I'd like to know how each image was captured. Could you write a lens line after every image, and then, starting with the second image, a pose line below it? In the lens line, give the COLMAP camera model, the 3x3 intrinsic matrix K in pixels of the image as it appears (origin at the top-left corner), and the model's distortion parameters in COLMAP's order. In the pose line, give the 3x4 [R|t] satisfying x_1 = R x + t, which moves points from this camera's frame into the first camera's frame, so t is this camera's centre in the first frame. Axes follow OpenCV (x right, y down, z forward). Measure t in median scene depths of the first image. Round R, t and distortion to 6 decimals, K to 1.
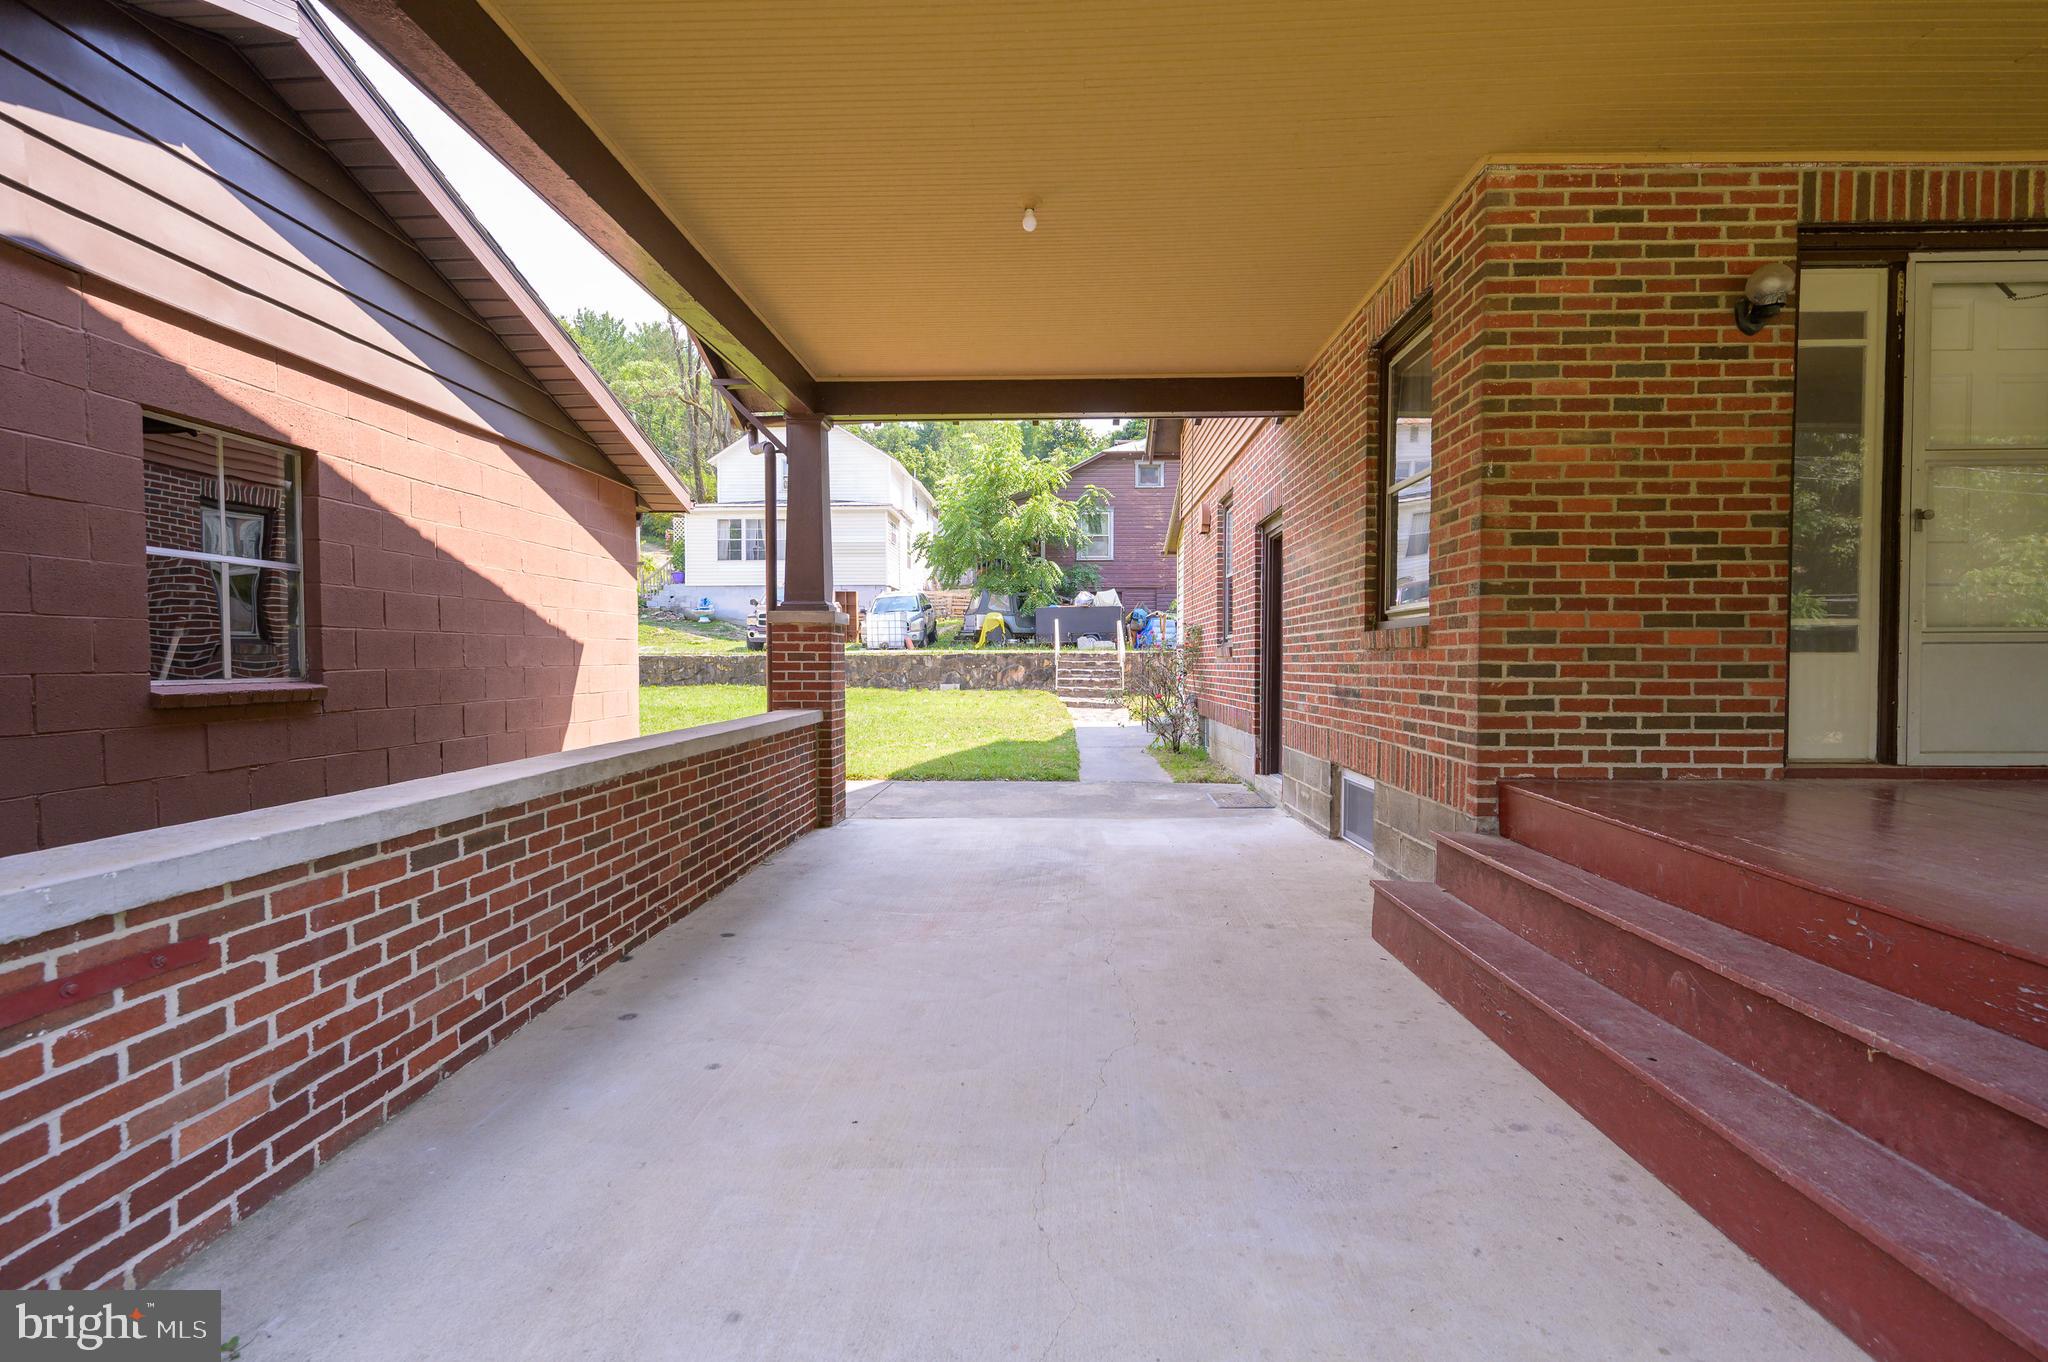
lens RADIAL K [[934.4, 0, 1033.5], [0, 934.4, 683.6], [0, 0, 1]] dist [0.002381, -0.000574]
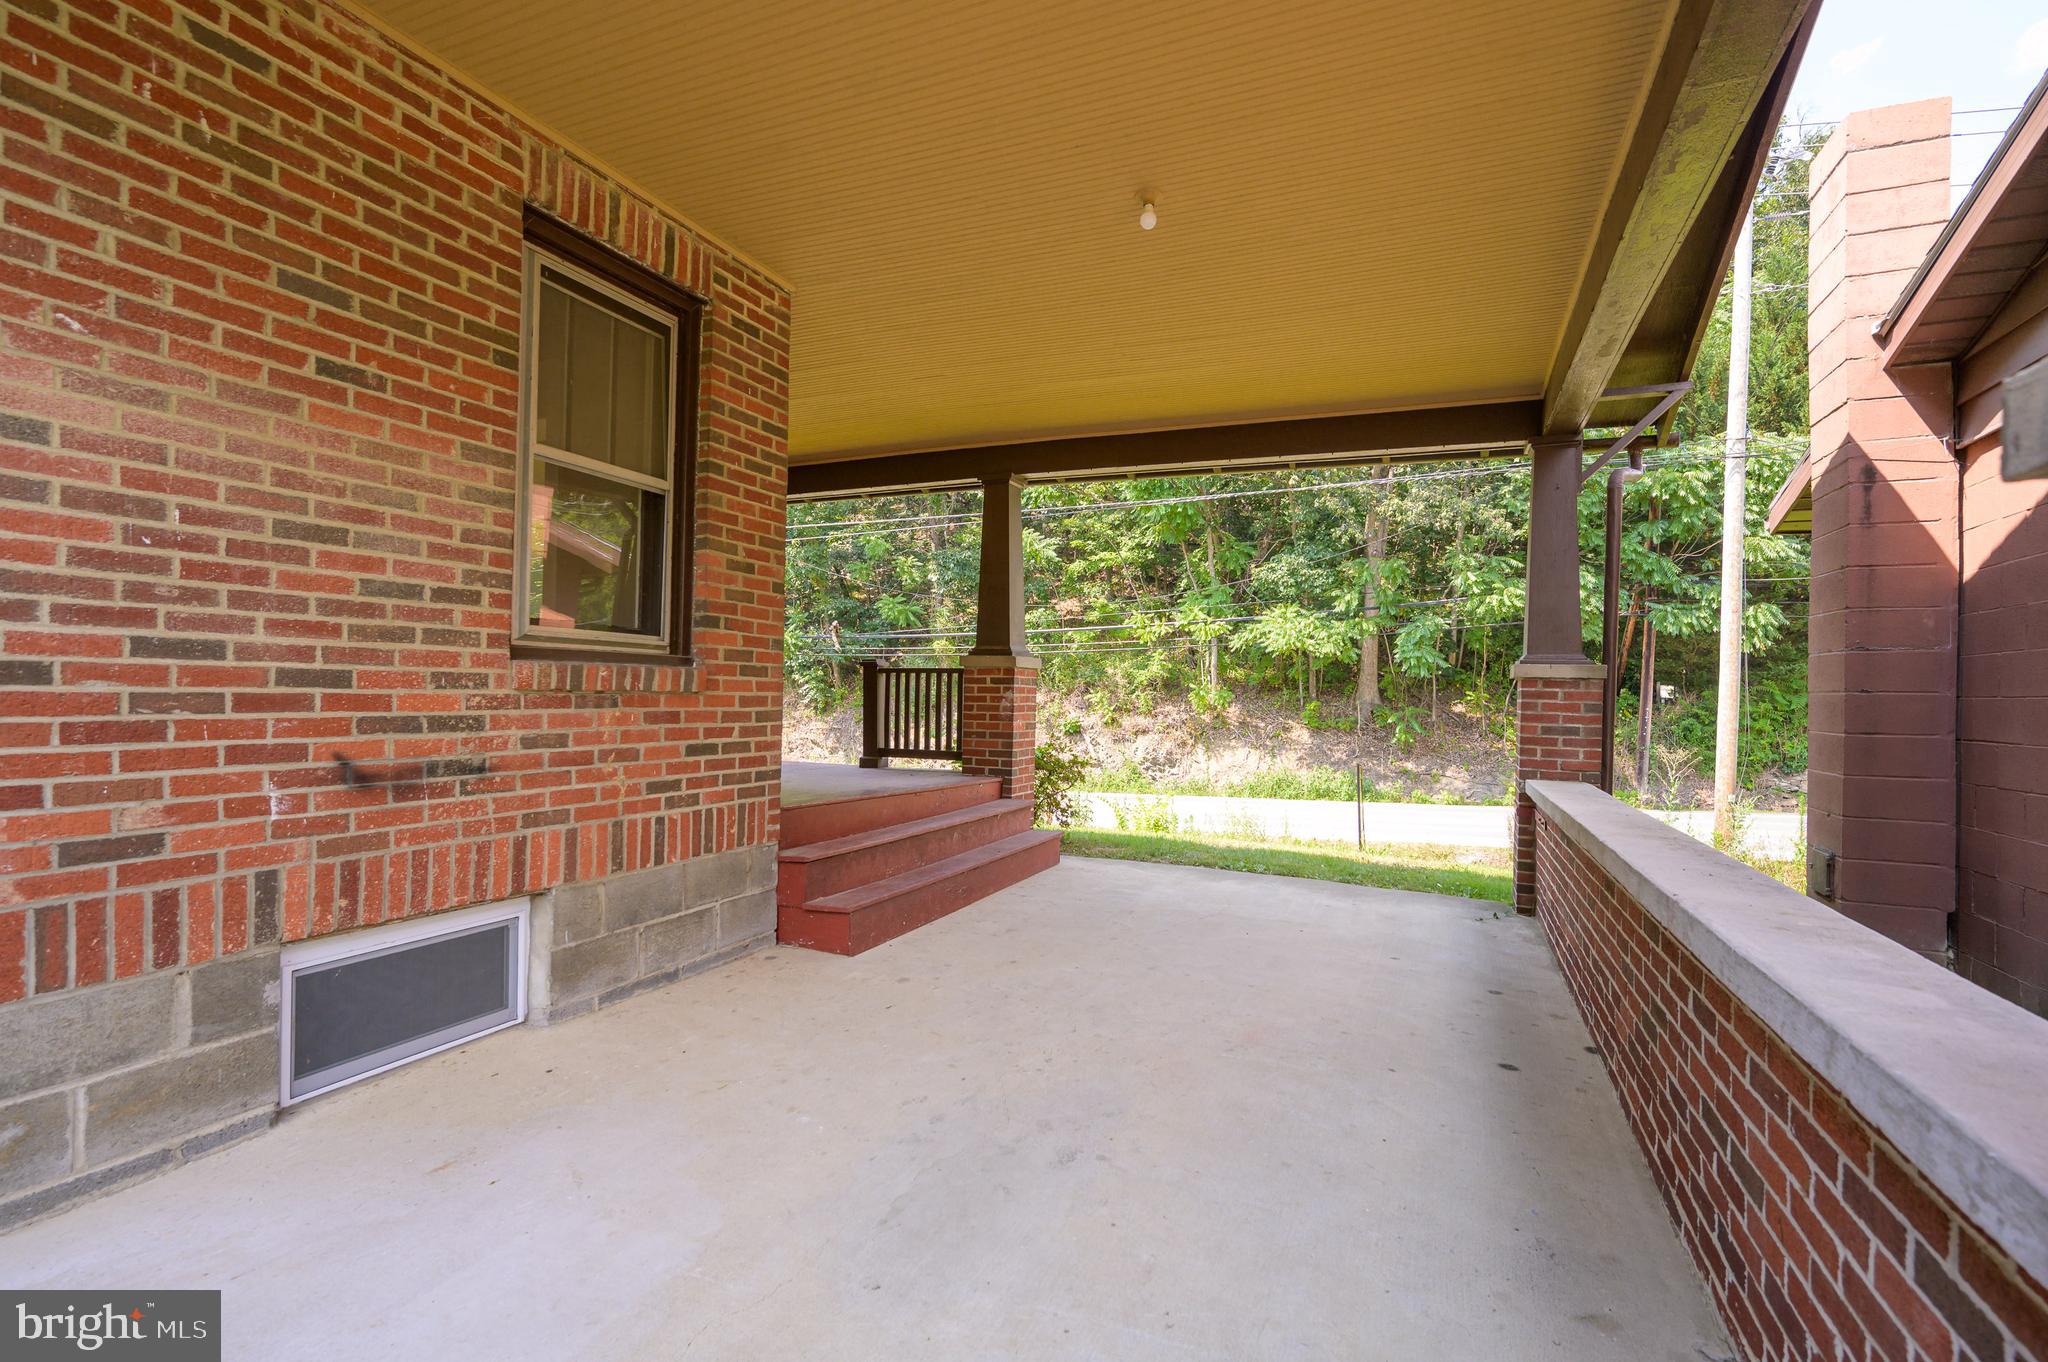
lens RADIAL K [[934.4, 0, 1021.9], [0, 934.4, 682.1], [0, 0, 1]] dist [0.002381, -0.000574]
pose [[-0.924104, -0.014078, 0.381881, -0.250302], [-0.011029, 0.999887, 0.010171, -0.070759], [-0.381982, 0.005188, -0.924155, 1.973396]]
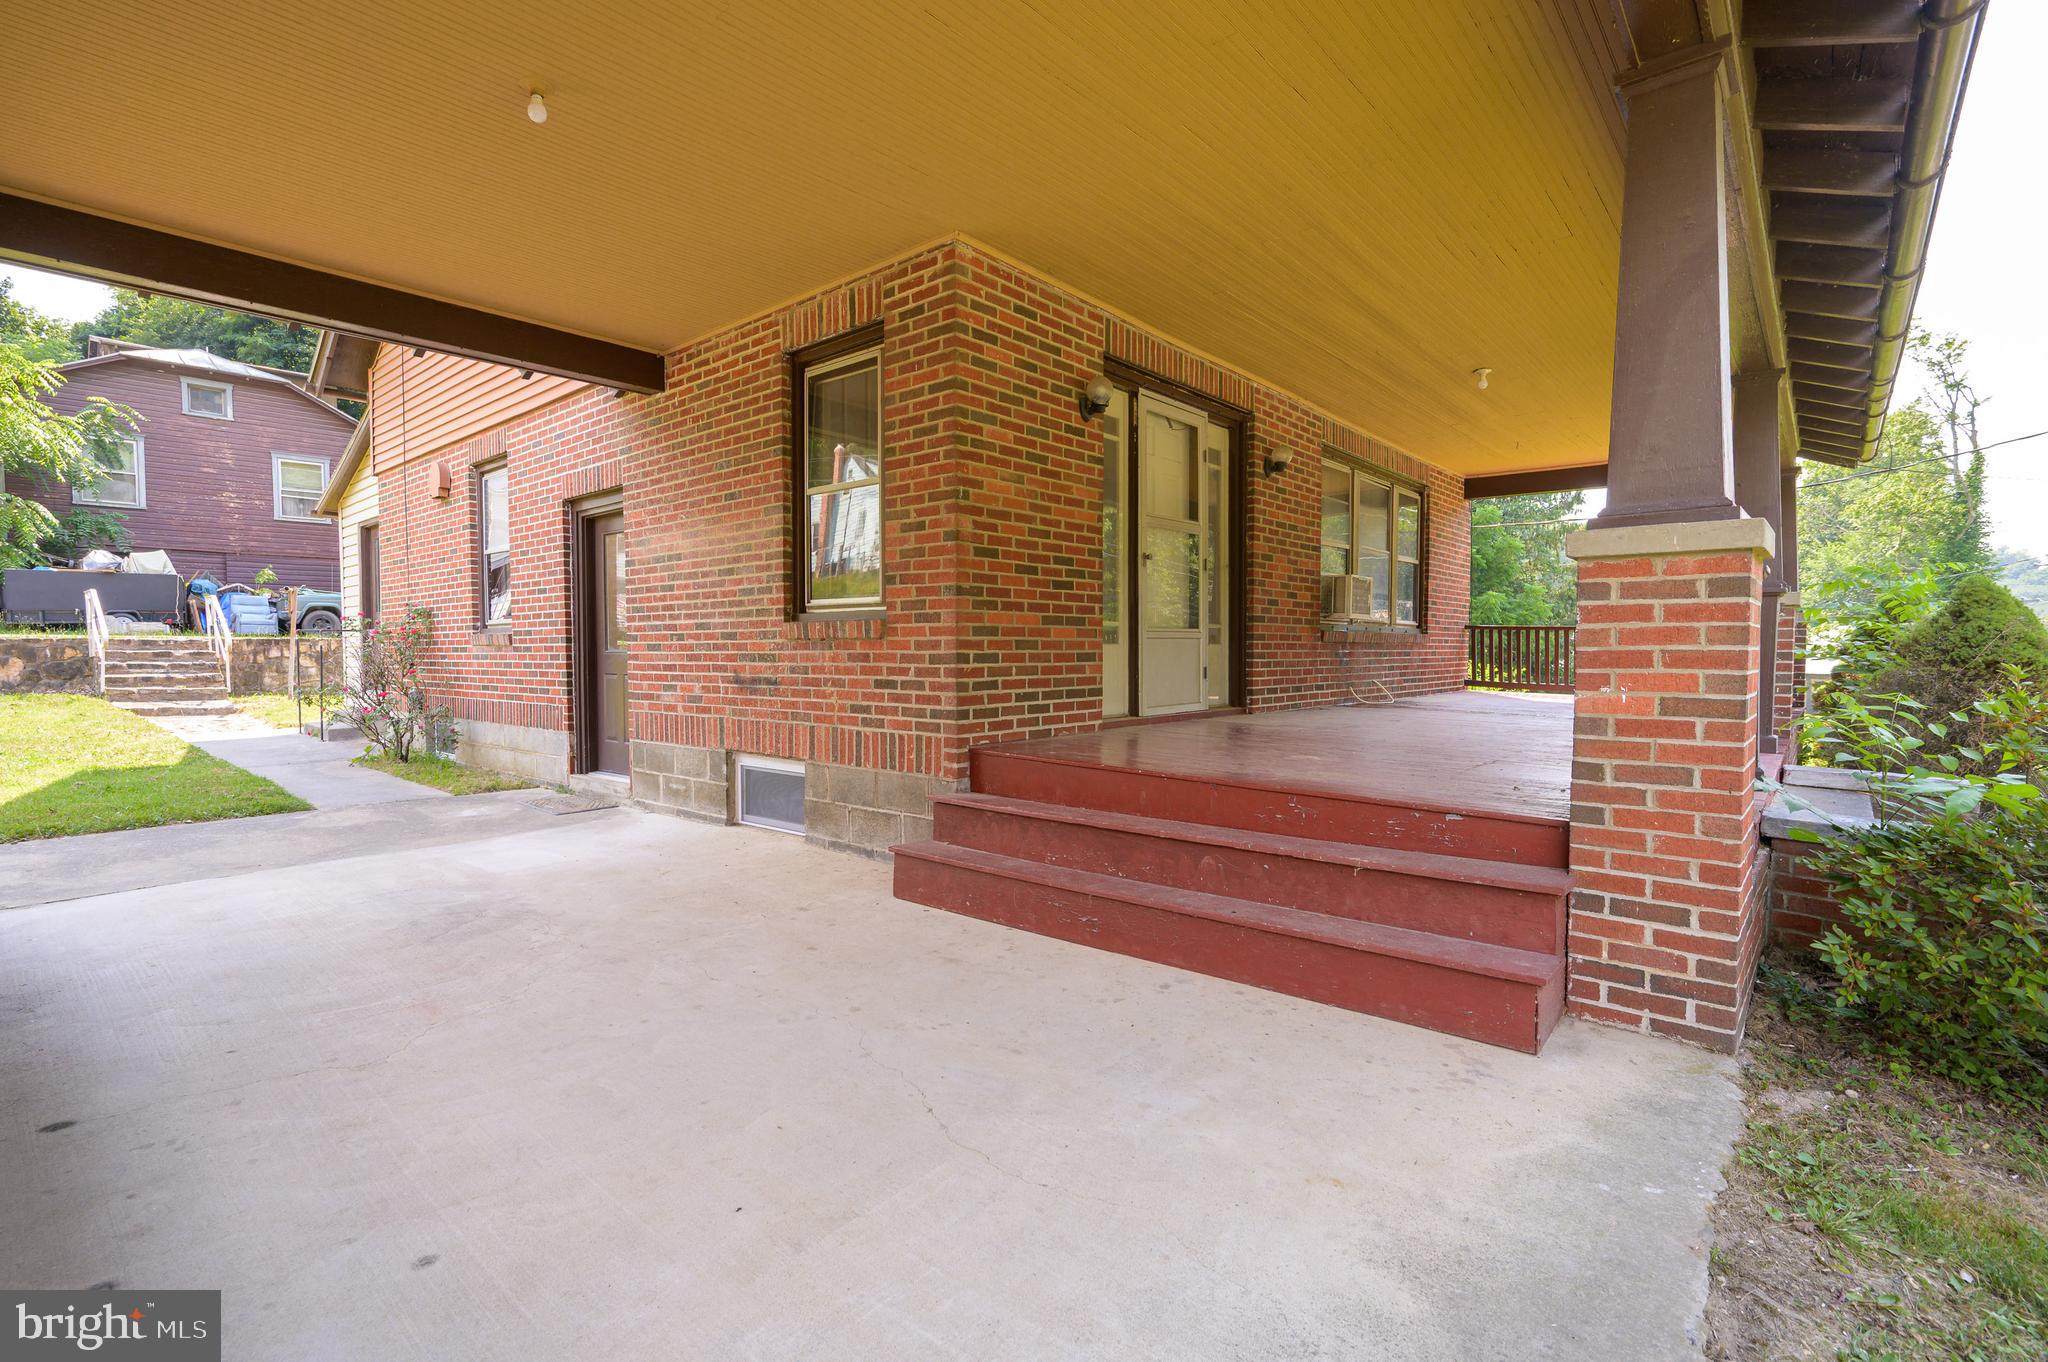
lens RADIAL K [[934.4, 0, 1029.5], [0, 934.4, 680.7], [0, 0, 1]] dist [0.002381, -0.000574]
pose [[0.627955, -0.028548, 0.777726, -0.405463], [0.020667, 0.999586, 0.020005, -0.007266], [-0.777975, 0.003511, 0.628285, 0.168860]]
